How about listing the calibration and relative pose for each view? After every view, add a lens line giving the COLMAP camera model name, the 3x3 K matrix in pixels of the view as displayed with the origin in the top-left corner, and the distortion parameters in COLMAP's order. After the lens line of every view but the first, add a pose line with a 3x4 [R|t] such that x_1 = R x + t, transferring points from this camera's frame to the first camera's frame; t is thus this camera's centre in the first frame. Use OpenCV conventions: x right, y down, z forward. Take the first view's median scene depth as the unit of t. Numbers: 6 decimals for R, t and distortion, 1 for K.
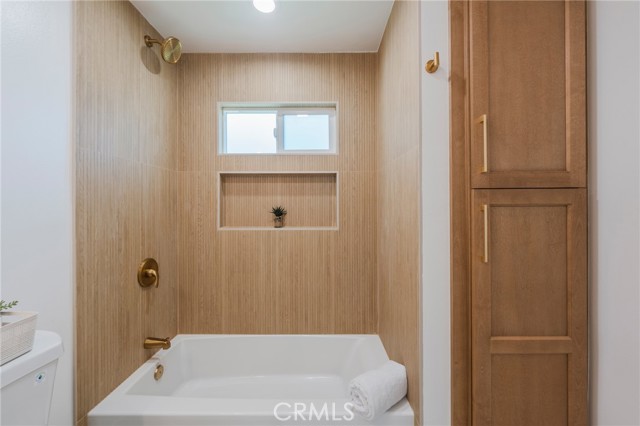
lens RADIAL K [[260.6, 0, 321.0], [0, 260.6, 208.6], [0, 0, 1]] dist [-0.001406, -0.000183]
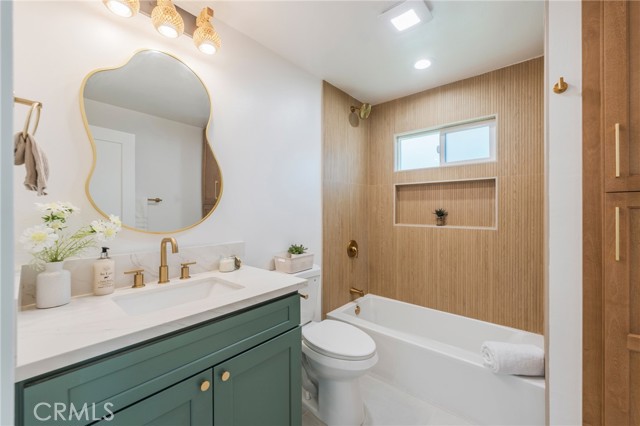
lens RADIAL K [[260.6, 0, 321.0], [0, 260.6, 208.6], [0, 0, 1]] dist [-0.001406, -0.000183]
pose [[0.765253, -0.001429, -0.643729, 0.210069], [-0.003551, 0.999973, -0.006441, 0.001387], [0.643720, 0.007215, 0.765227, -0.333382]]
